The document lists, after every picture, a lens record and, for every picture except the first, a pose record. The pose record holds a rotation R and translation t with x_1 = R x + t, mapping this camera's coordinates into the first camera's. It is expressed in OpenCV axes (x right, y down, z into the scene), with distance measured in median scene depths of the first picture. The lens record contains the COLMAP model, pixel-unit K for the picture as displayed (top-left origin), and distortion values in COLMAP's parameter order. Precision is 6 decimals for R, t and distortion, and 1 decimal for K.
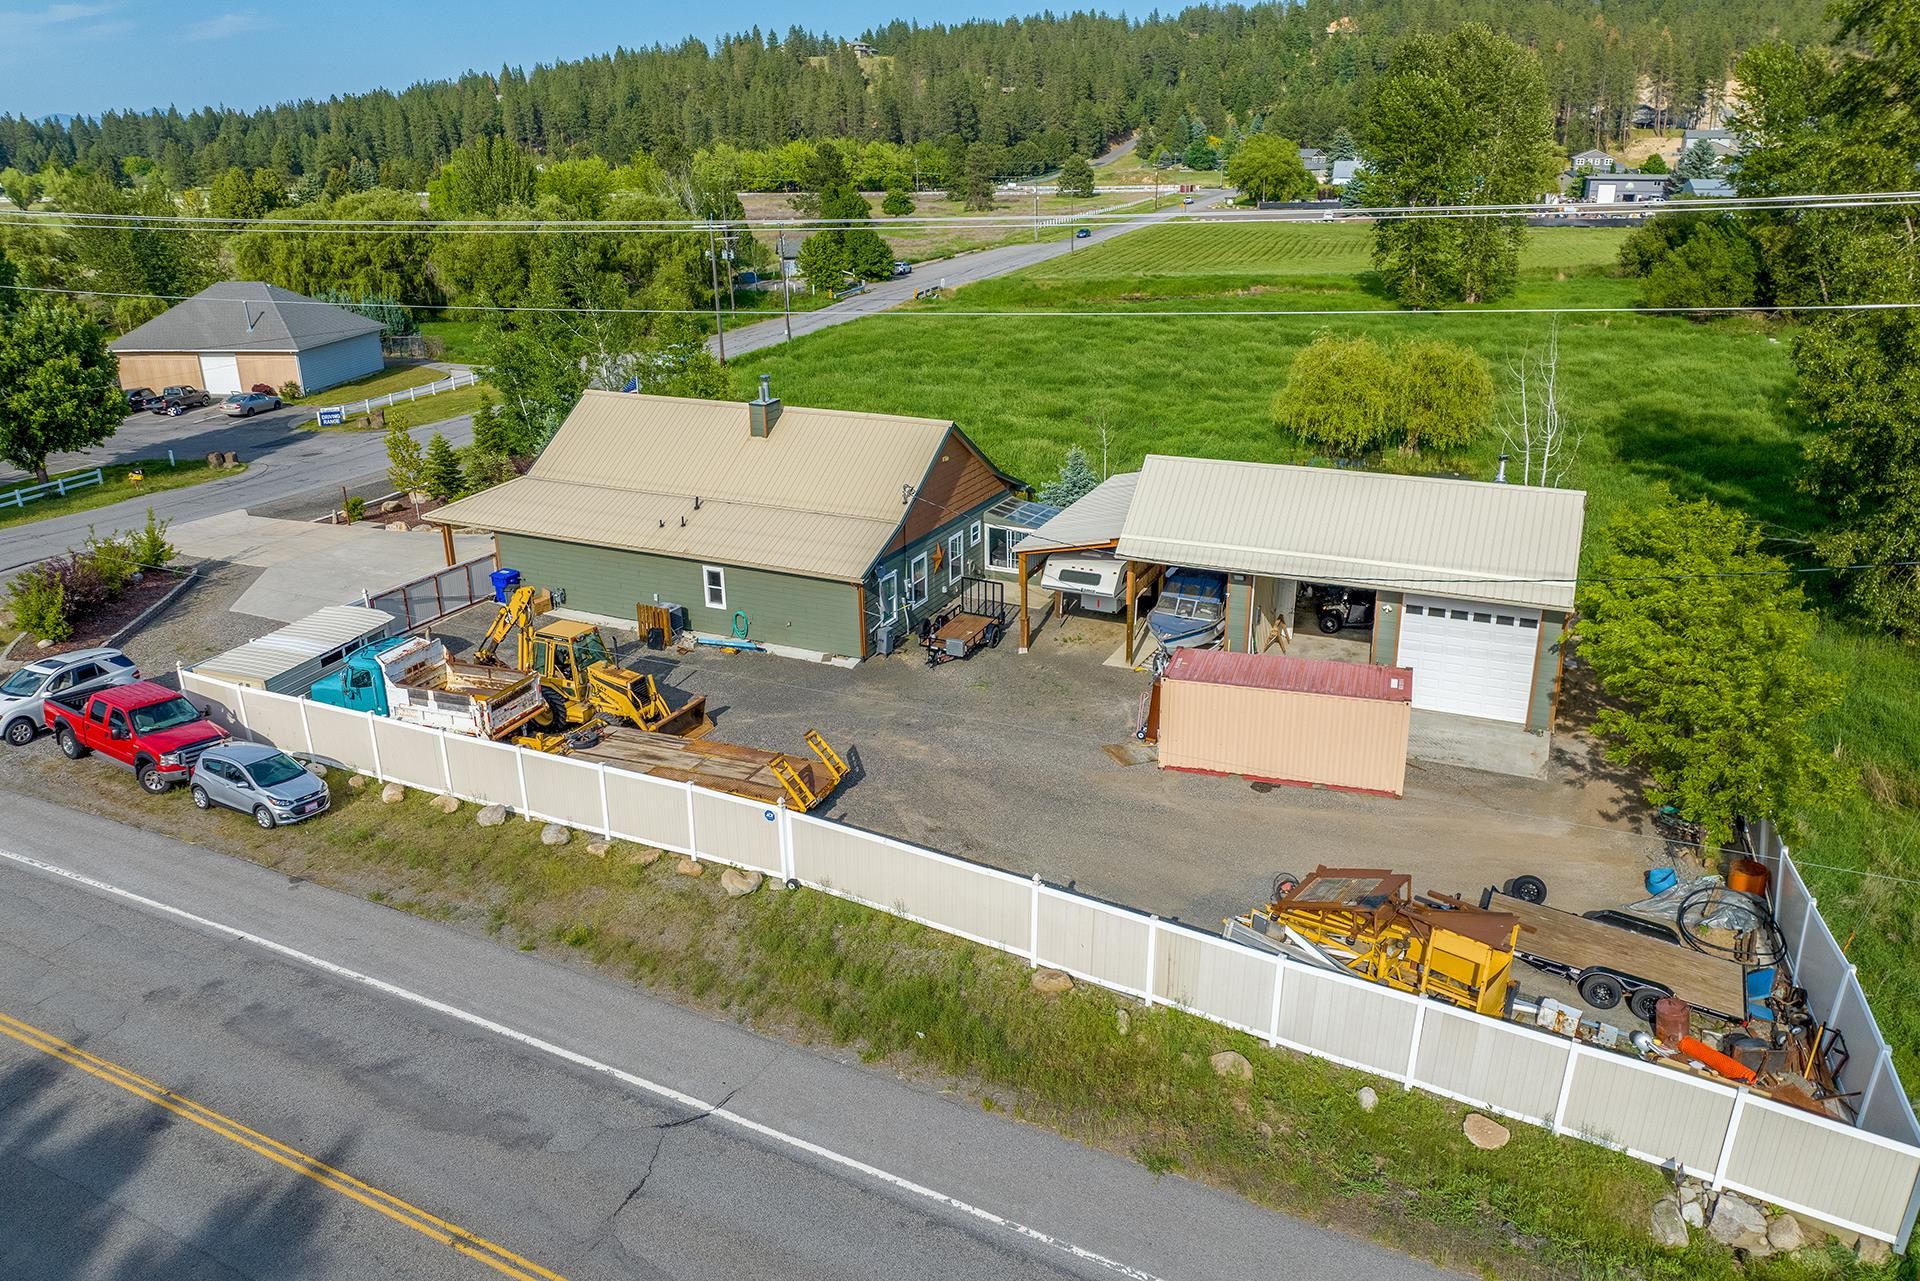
lens RADIAL K [[1374.6, 0, 960.0], [0, 1374.6, 640.5], [0, 0, 1]] dist [-0.042537, 0.009727]
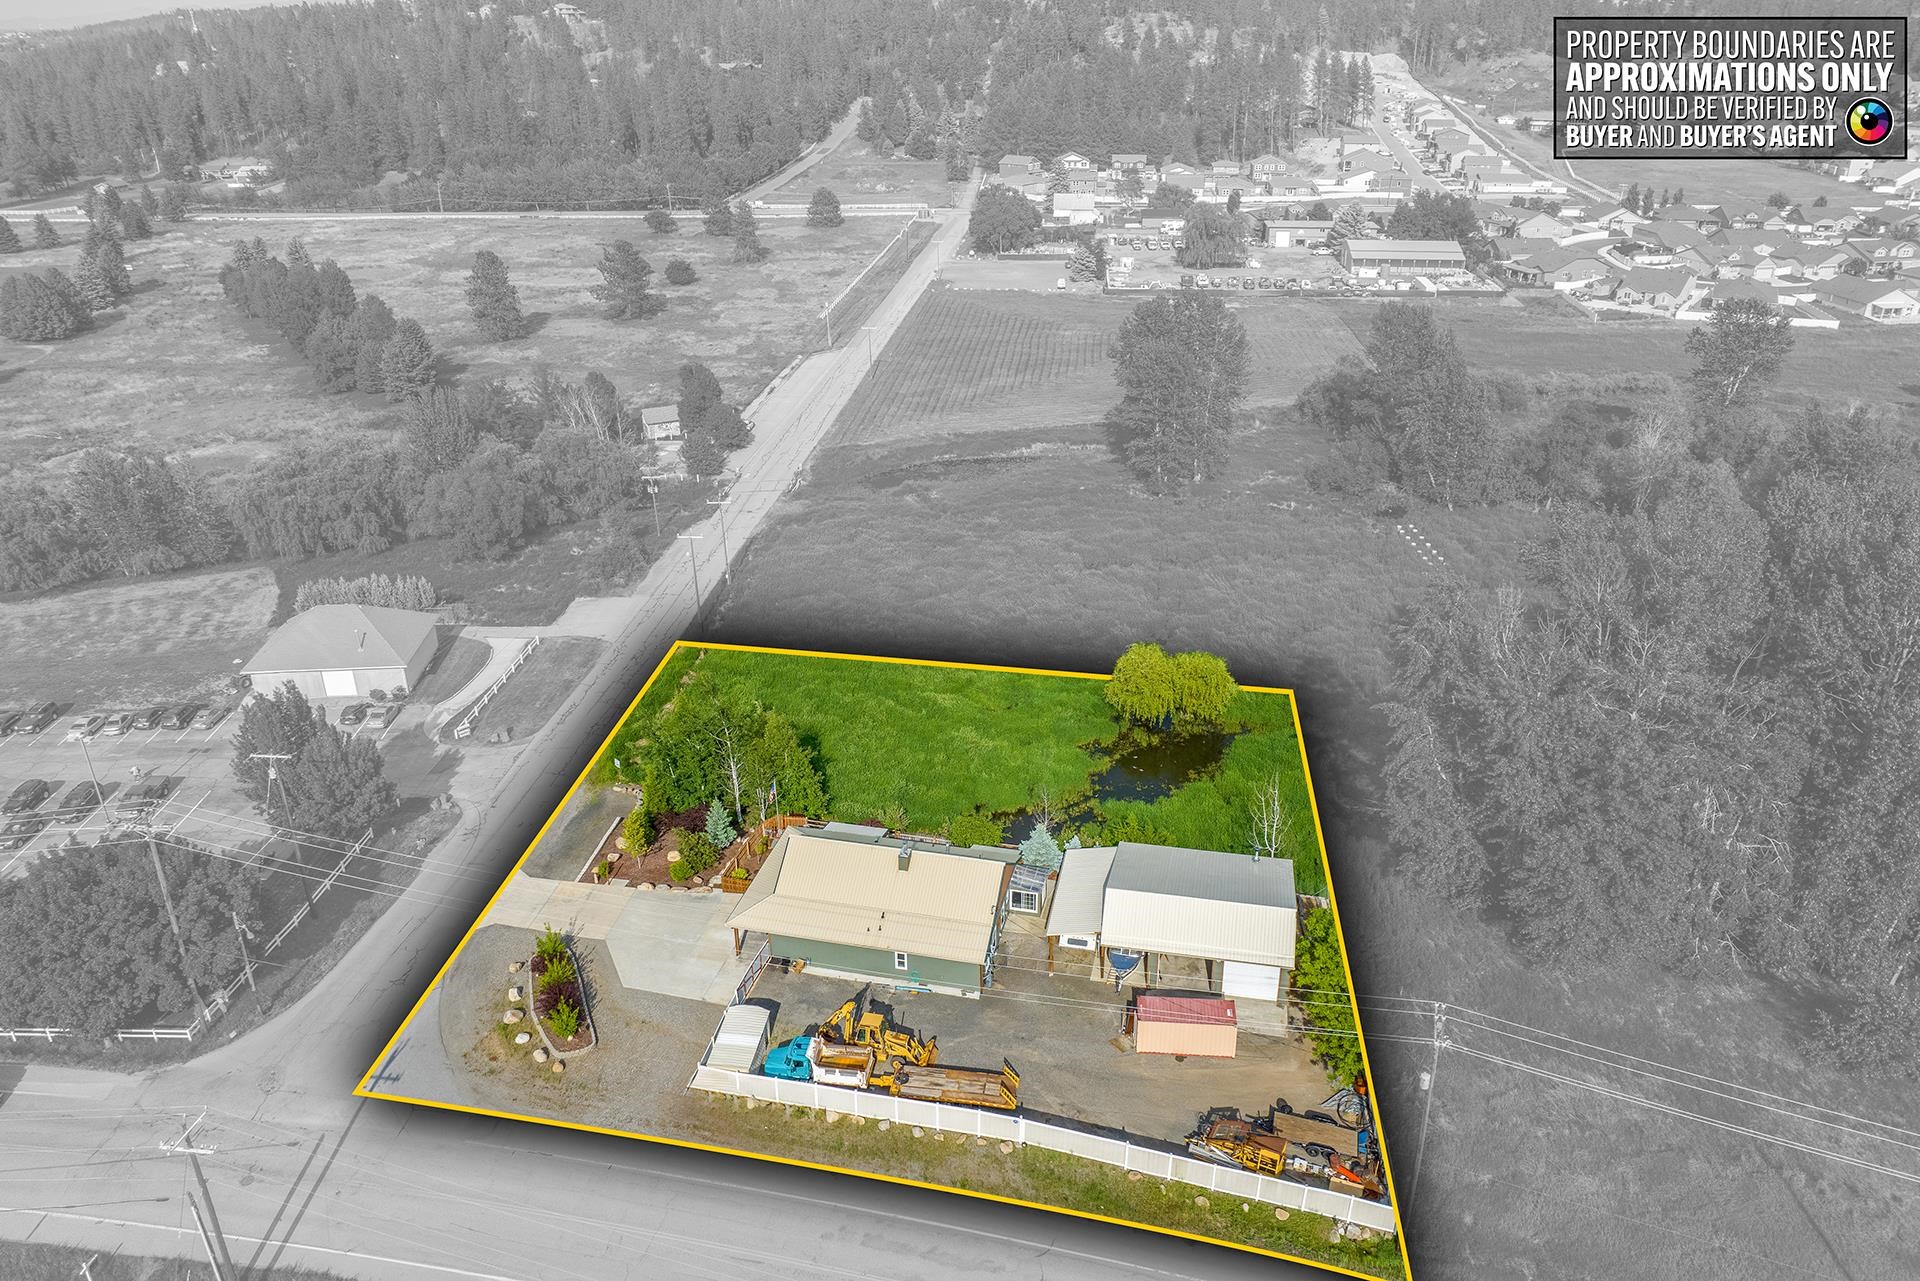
lens RADIAL K [[1374.6, 0, 960.0], [0, 1374.6, 640.5], [0, 0, 1]] dist [-0.042537, 0.009727]
pose [[0.977301, -0.086369, 0.193448, -0.452191], [0.072122, 0.994220, 0.079531, -0.678208], [-0.199199, -0.063774, 0.977882, -1.002815]]
